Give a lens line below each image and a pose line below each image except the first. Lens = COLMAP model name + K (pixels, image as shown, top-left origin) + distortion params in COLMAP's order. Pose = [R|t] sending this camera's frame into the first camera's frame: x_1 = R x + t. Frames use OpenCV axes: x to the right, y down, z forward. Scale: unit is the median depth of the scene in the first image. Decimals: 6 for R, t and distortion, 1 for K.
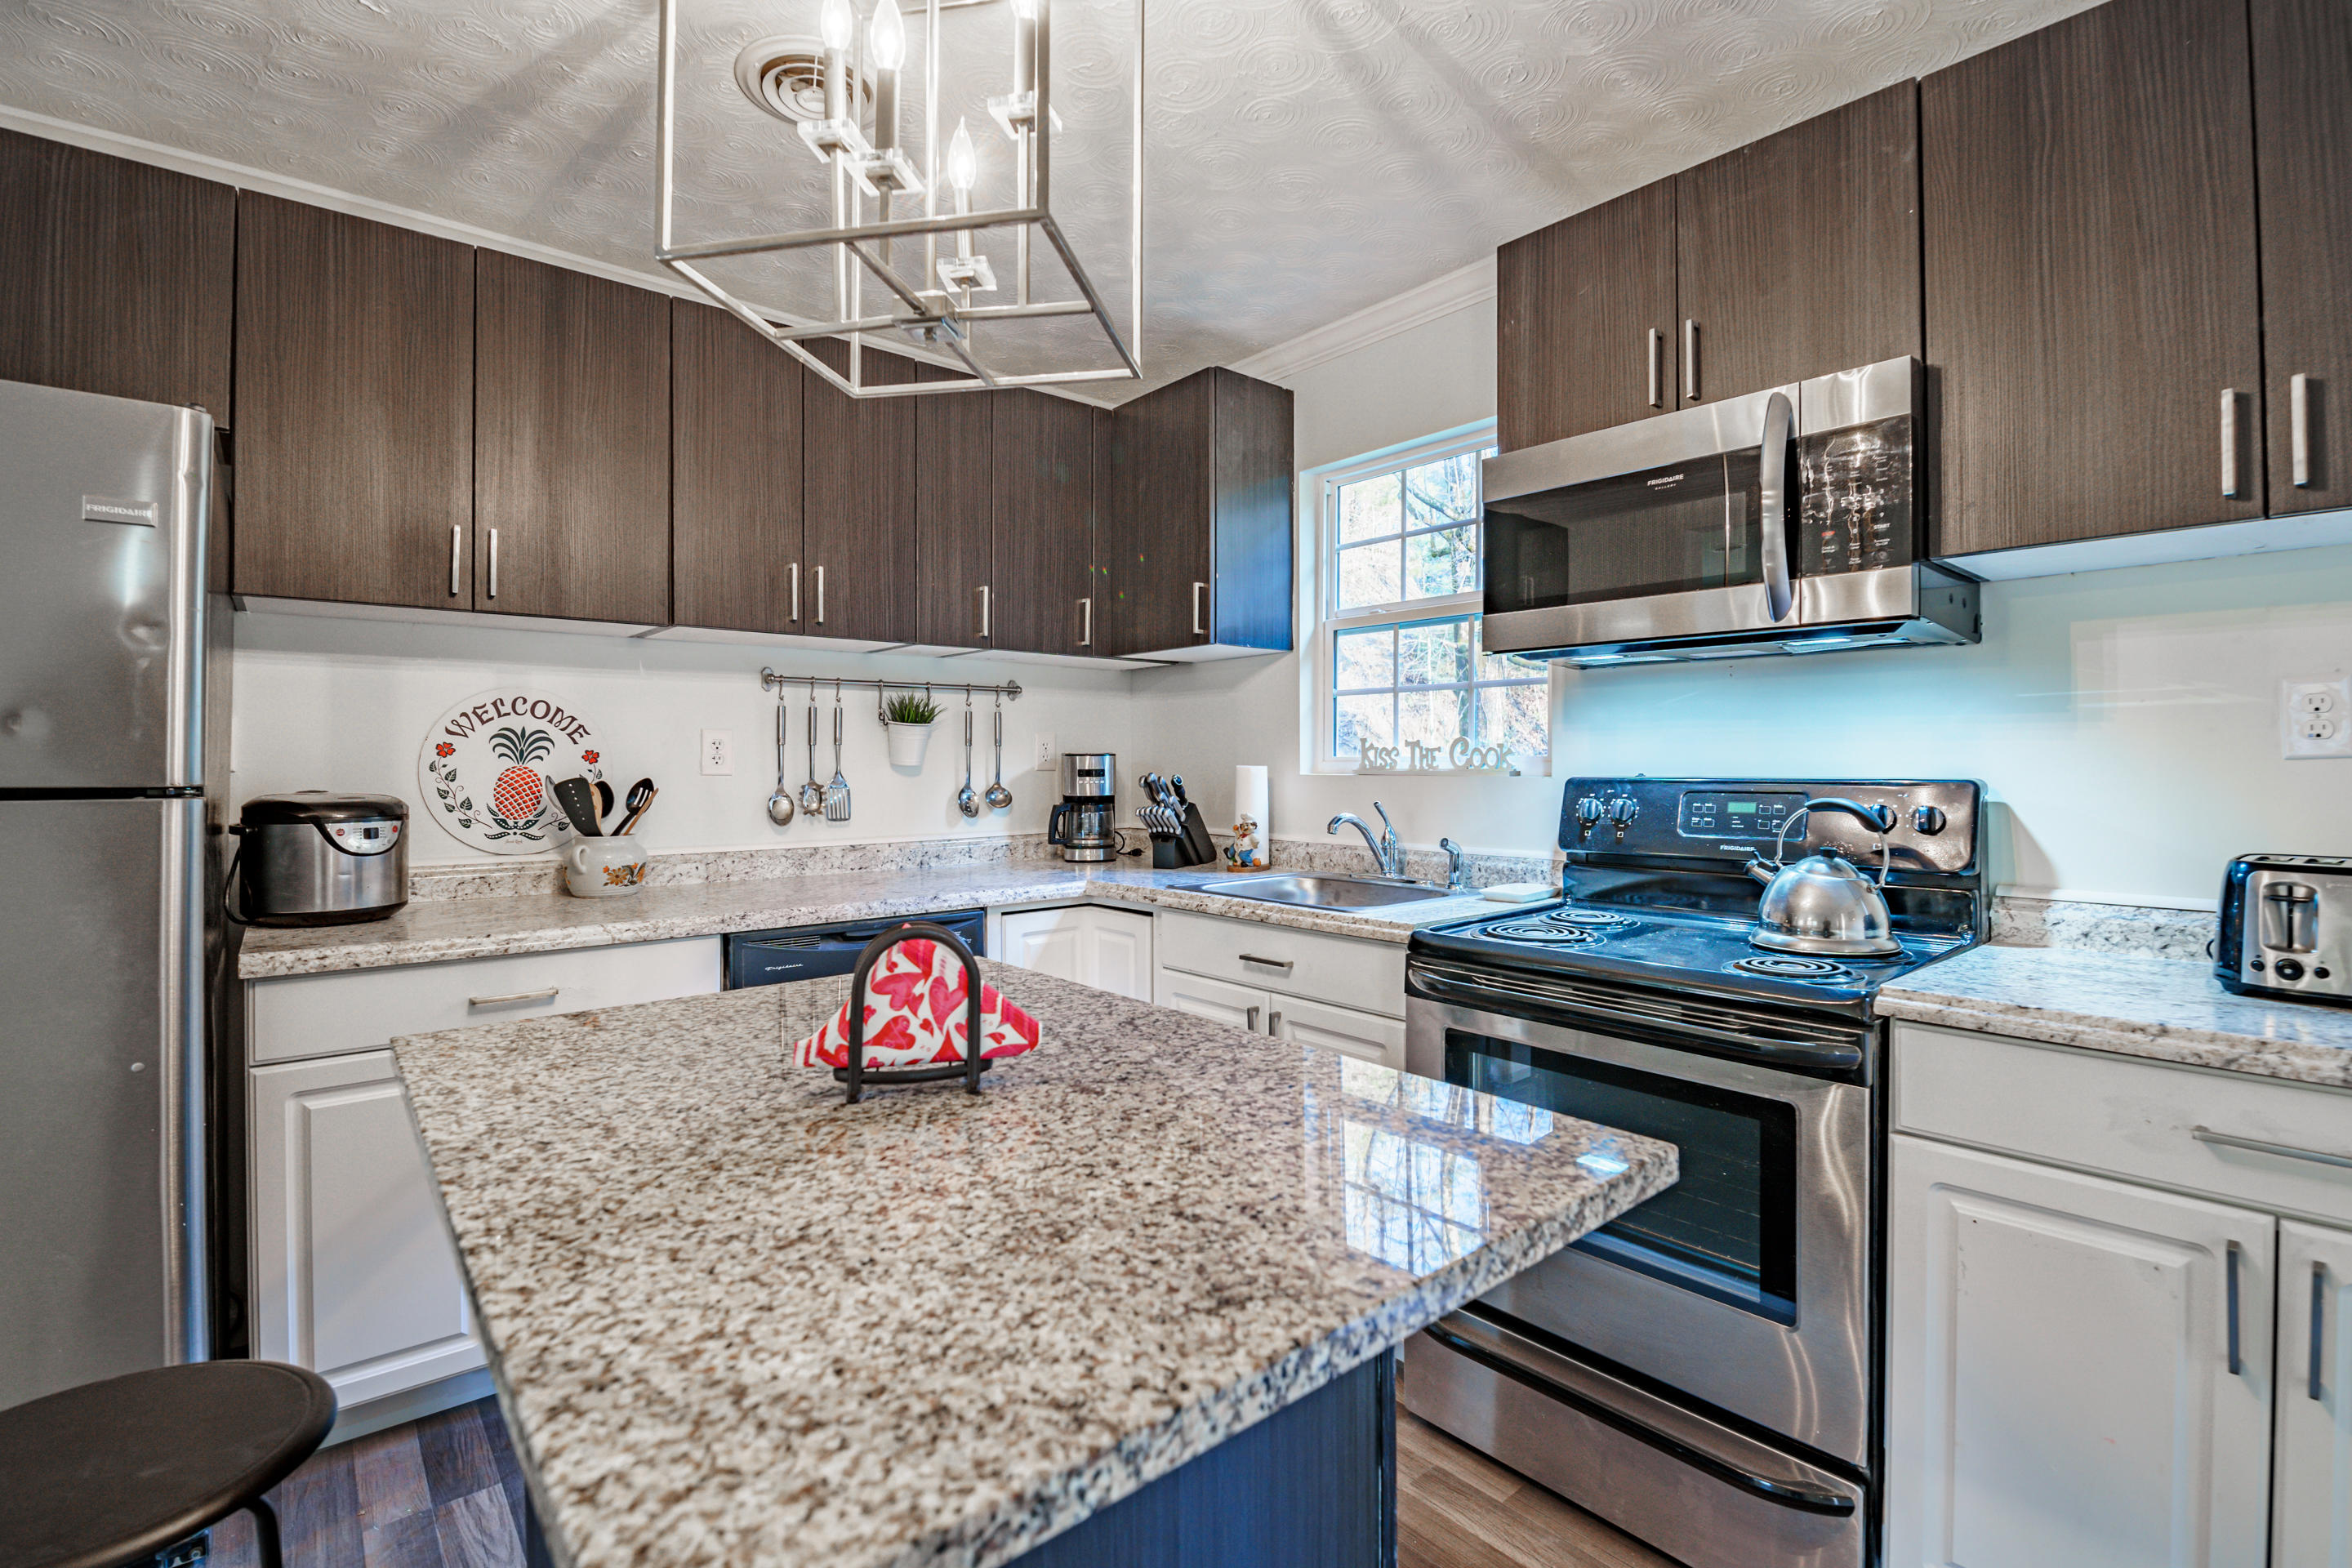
lens RADIAL K [[1060.4, 0, 1176.1], [0, 1060.4, 770.9], [0, 0, 1]] dist [-0.013048, -0.000750]
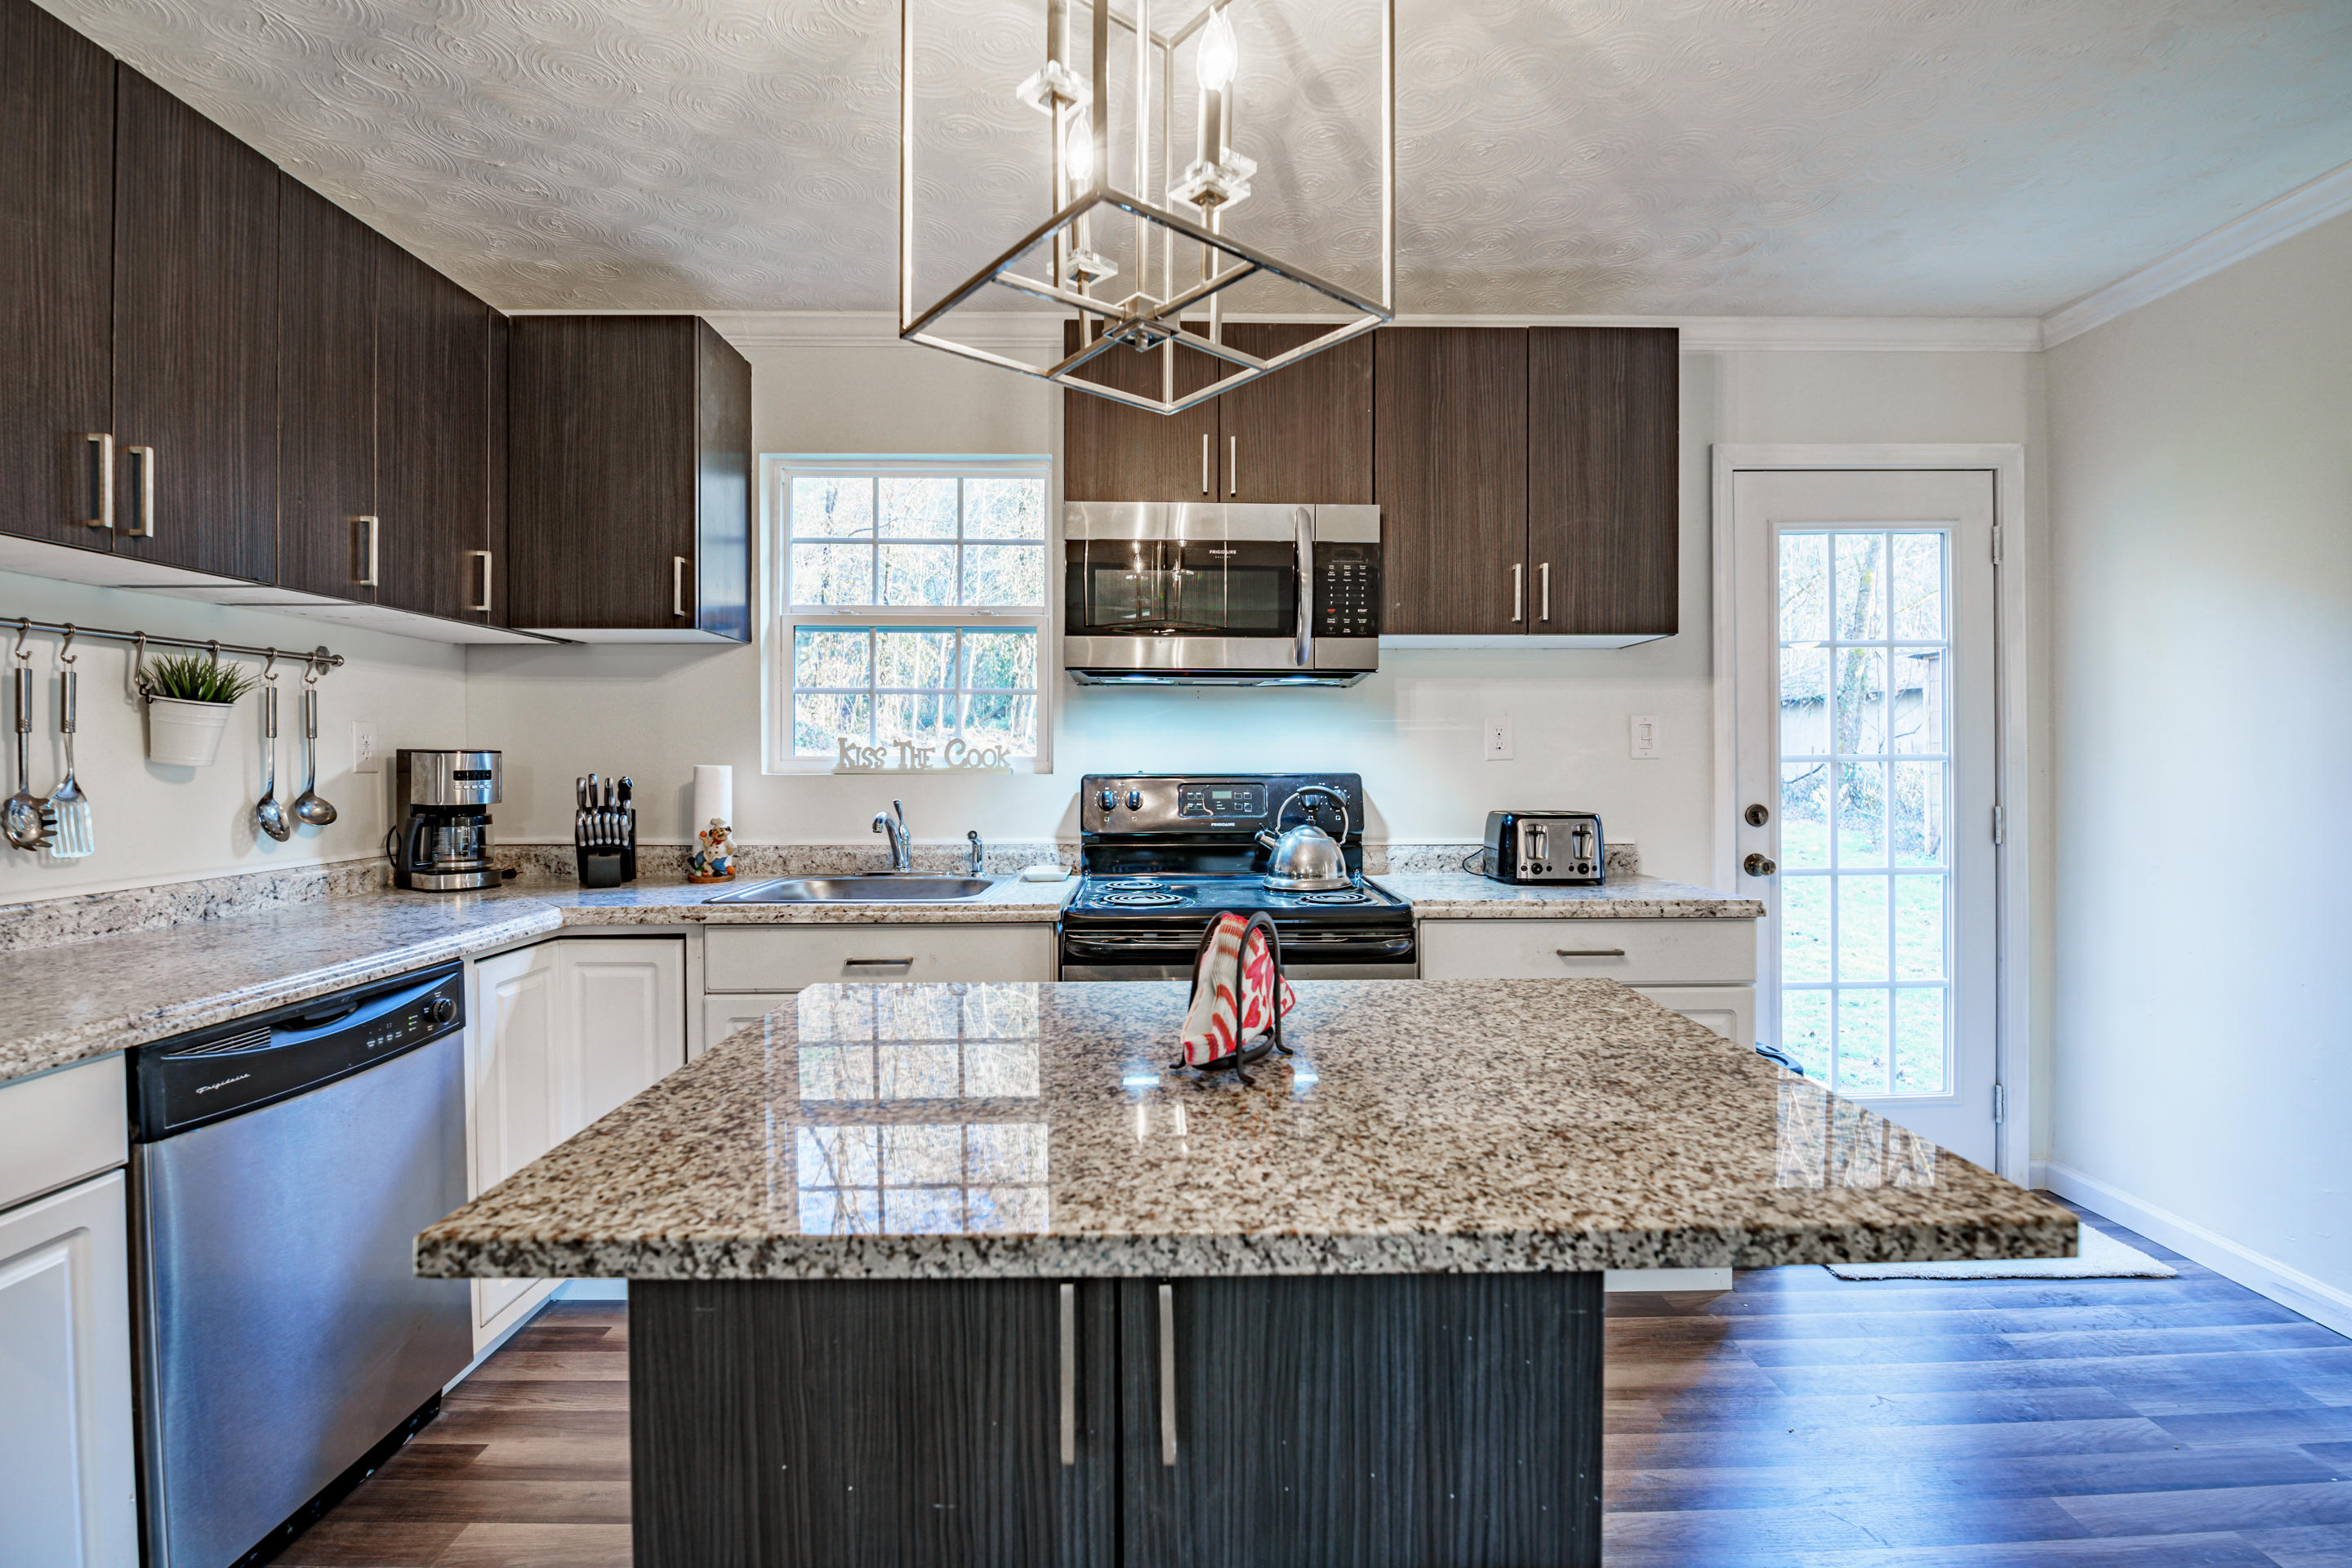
lens RADIAL K [[1037.9, 0, 1176.0], [0, 1037.9, 784.0], [0, 0, 1]] dist [0.005705, -0.016427]
pose [[0.632683, -0.016013, 0.774245, -0.404926], [0.005510, 0.999854, 0.016177, -0.001112], [-0.774391, -0.005969, 0.632679, 0.140310]]
